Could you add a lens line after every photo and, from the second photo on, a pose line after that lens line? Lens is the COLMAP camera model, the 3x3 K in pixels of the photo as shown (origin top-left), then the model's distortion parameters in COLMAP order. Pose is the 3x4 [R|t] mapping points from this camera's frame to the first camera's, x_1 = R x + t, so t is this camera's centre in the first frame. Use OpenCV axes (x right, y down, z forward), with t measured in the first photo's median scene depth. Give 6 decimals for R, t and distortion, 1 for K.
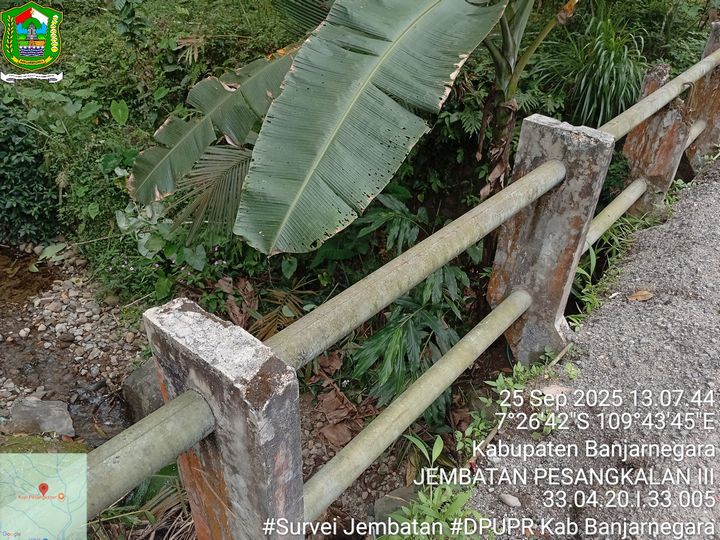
lens RADIAL K [[554.8, 0, 360.0], [0, 554.8, 270.0], [0, 0, 1]] dist [0.121776, -0.248269]
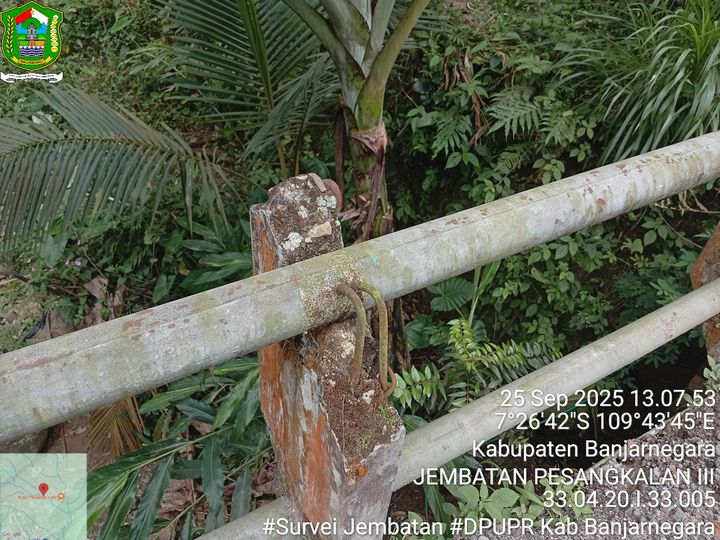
lens RADIAL K [[554.8, 0, 360.0], [0, 554.8, 270.0], [0, 0, 1]] dist [0.121776, -0.248269]
pose [[0.940147, 0.230130, -0.251323, 0.308876], [-0.204499, 0.970968, 0.124099, -0.178340], [0.272586, -0.065276, 0.959915, 0.379731]]
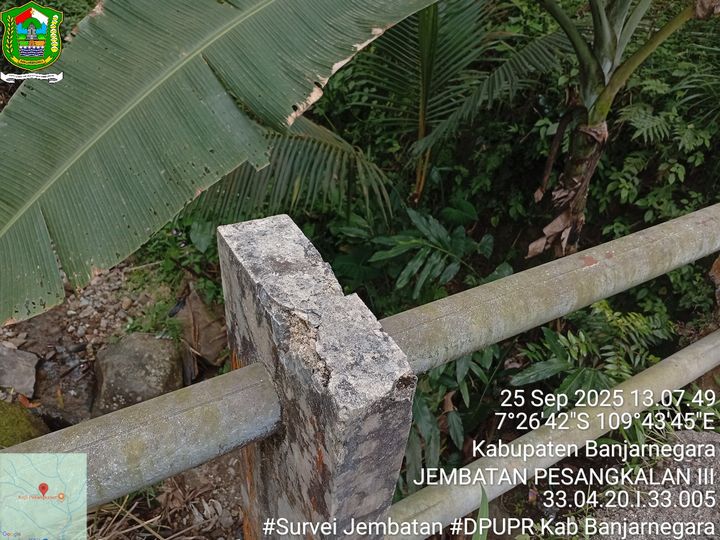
lens RADIAL K [[566.6, 0, 360.0], [0, 566.6, 270.0], [0, 0, 1]] dist [-0.024390, -0.001168]
pose [[0.943628, 0.240733, -0.227187, 0.147346], [-0.229621, 0.970421, 0.074545, -0.092534], [0.238413, -0.018176, 0.970994, 0.223565]]
